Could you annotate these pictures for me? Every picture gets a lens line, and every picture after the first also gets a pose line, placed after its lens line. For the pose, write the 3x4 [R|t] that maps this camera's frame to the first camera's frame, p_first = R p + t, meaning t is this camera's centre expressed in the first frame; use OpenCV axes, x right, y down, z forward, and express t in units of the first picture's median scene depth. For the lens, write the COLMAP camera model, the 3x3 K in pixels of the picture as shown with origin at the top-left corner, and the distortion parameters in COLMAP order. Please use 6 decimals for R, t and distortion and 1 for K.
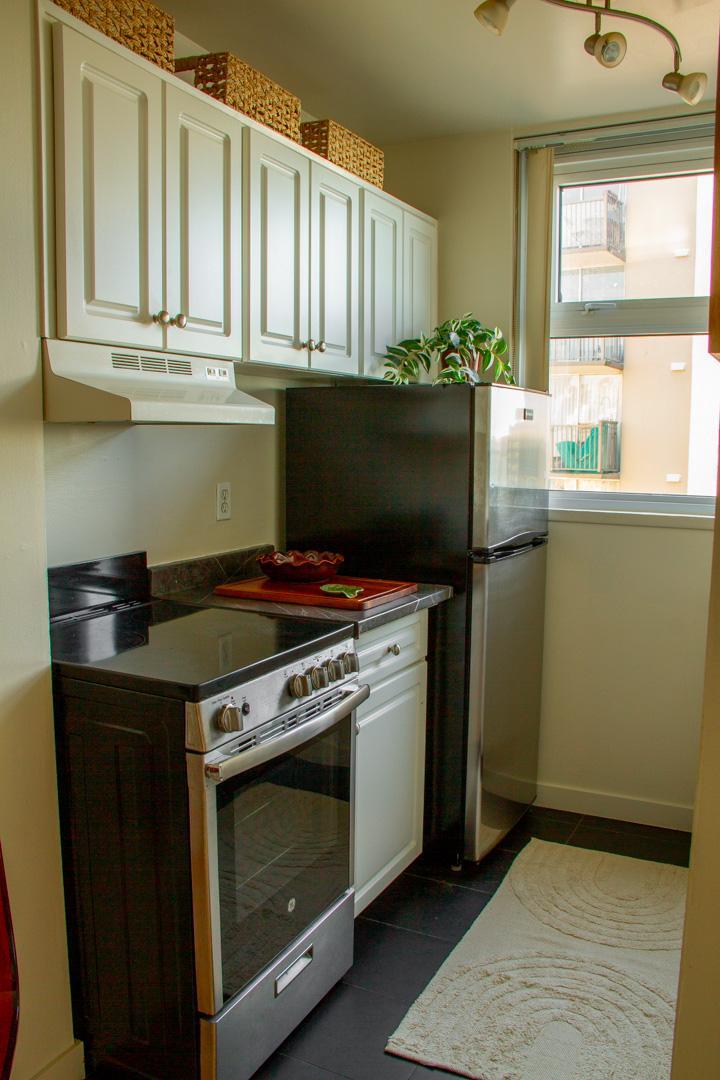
lens RADIAL K [[900.0, 0, 381.6], [0, 900.0, 558.8], [0, 0, 1]] dist [-0.160584, 0.117192]
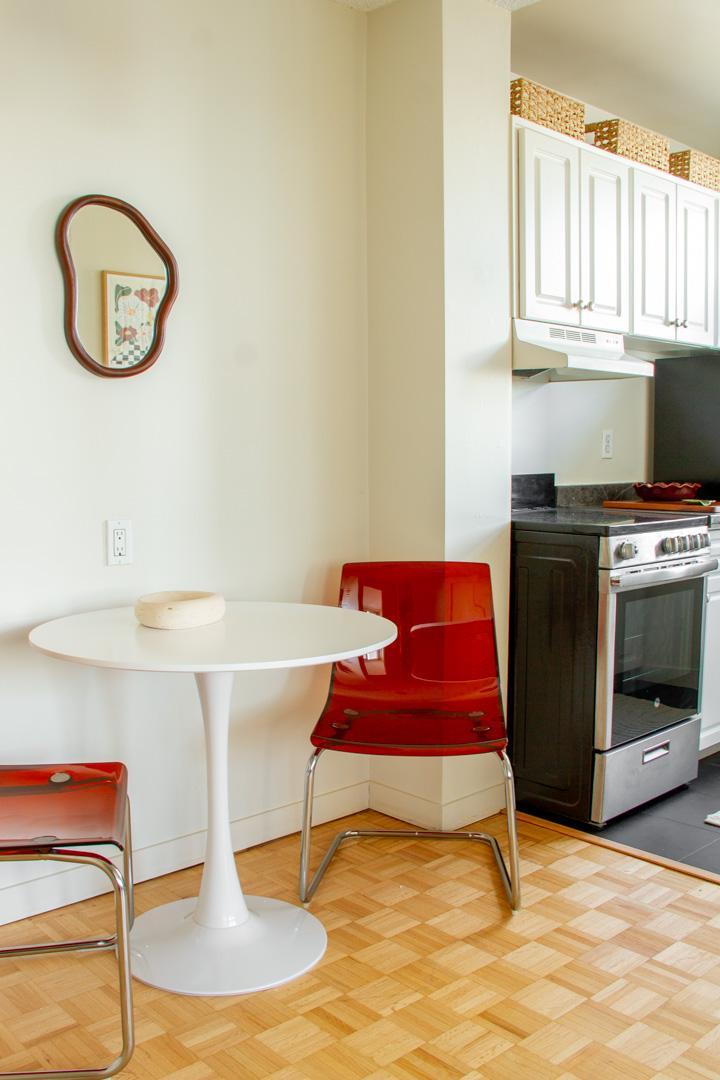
lens RADIAL K [[1006.1, 0, 347.4], [0, 1006.1, 566.7], [0, 0, 1]] dist [-0.113188, 0.000000]
pose [[0.929297, 0.025224, -0.368472, 0.018415], [-0.032511, 0.999379, -0.013580, 0.198070], [0.367900, 0.024599, 0.929540, -0.669419]]
